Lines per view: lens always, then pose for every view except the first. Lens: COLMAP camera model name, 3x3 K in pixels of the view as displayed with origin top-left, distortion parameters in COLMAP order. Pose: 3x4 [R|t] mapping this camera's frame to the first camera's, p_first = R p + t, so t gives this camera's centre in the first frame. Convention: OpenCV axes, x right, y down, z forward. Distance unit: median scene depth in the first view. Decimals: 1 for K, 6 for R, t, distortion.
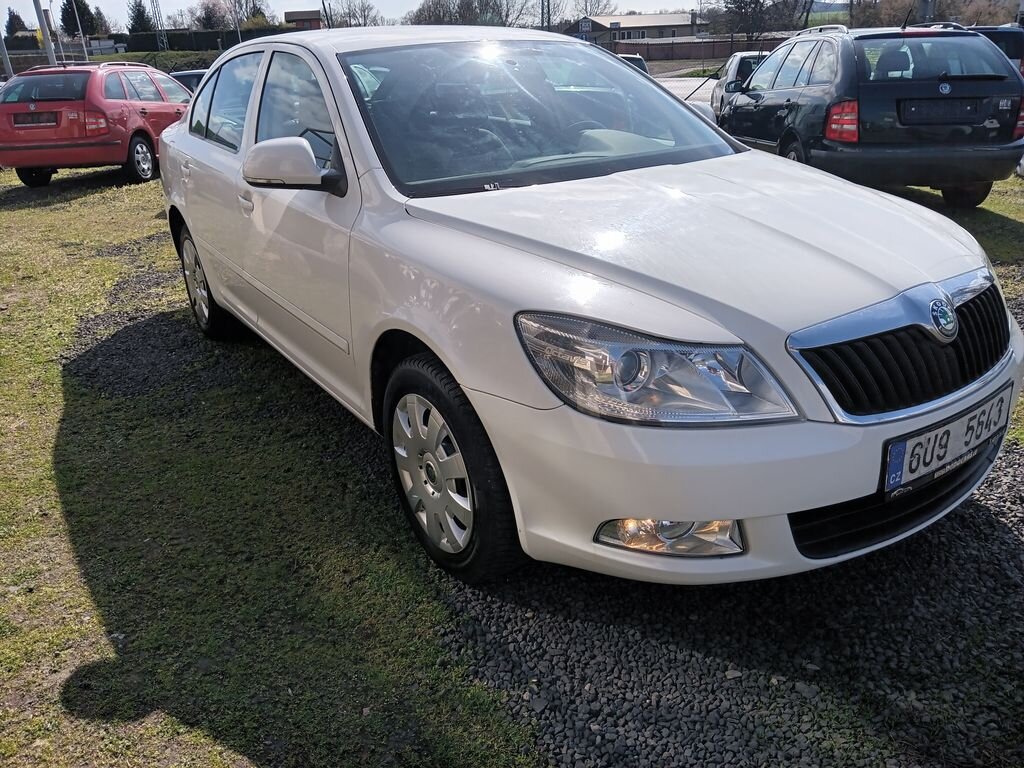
lens RADIAL K [[809.2, 0, 512.0], [0, 809.2, 384.0], [0, 0, 1]] dist [0.001853, 0.005094]
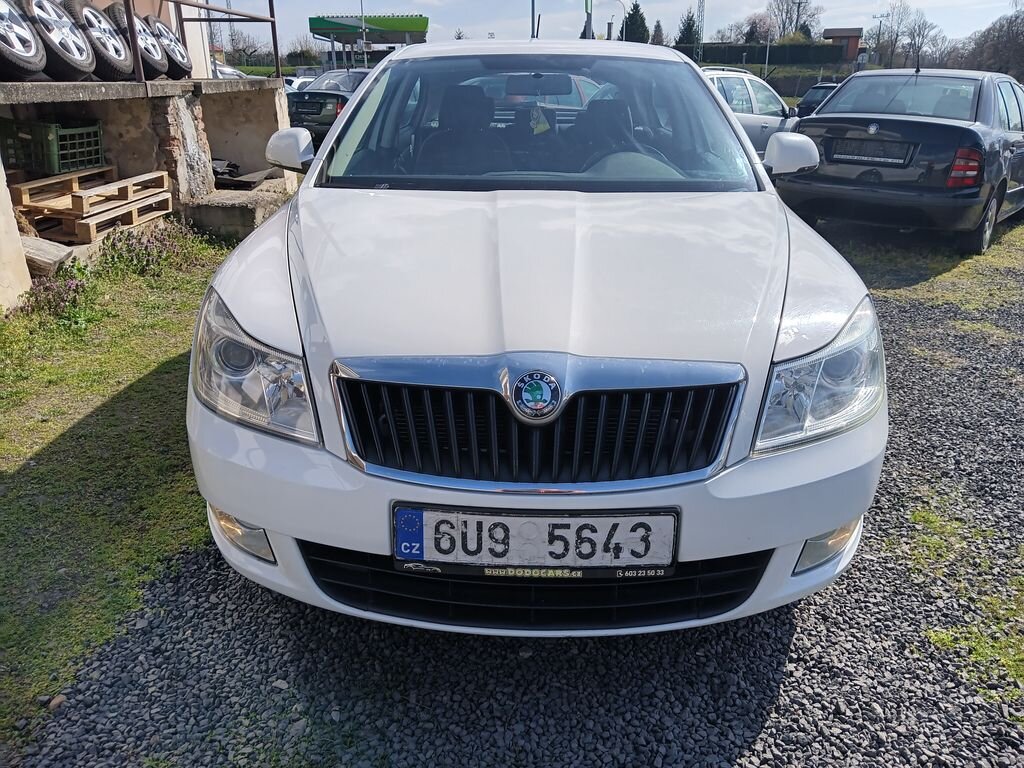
lens RADIAL K [[809.2, 0, 512.0], [0, 809.2, 384.0], [0, 0, 1]] dist [0.001853, 0.005094]
pose [[0.808169, 0.255062, -0.530854, 0.973387], [-0.263826, 0.962647, 0.060880, -0.138216], [0.526553, 0.090852, 0.845274, 0.291573]]
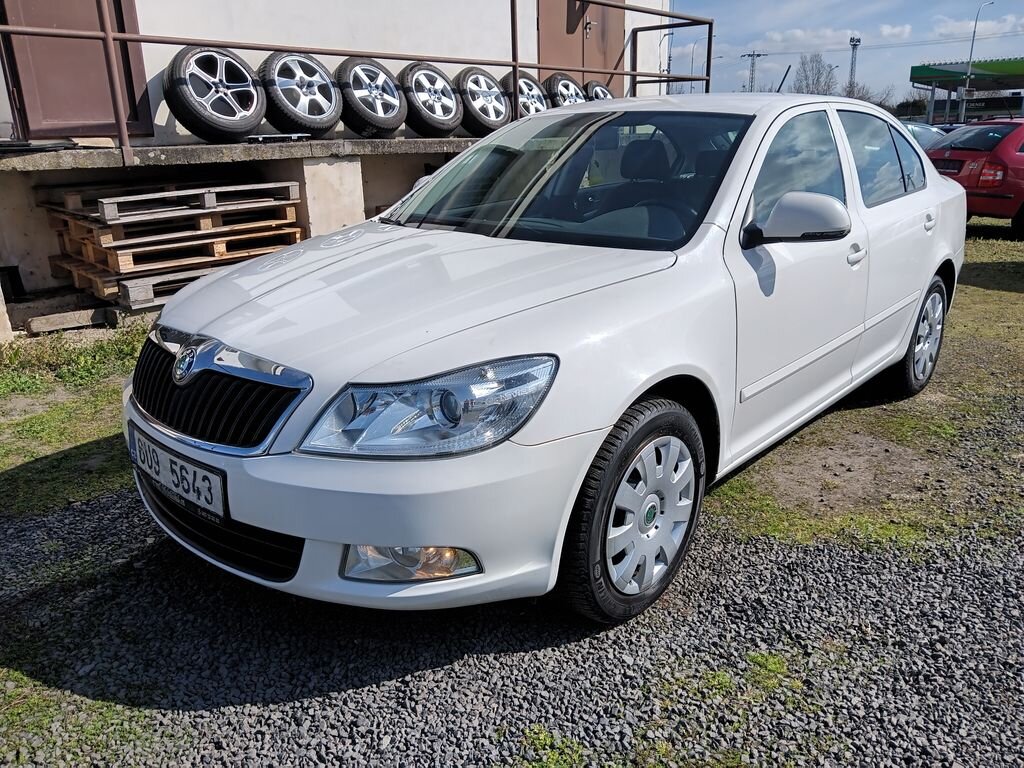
lens RADIAL K [[809.2, 0, 512.0], [0, 809.2, 384.0], [0, 0, 1]] dist [0.001853, 0.005094]
pose [[0.220526, 0.333827, -0.916476, 1.725086], [-0.373924, 0.896755, 0.236668, -0.508375], [0.900860, 0.290501, 0.322584, 1.078412]]
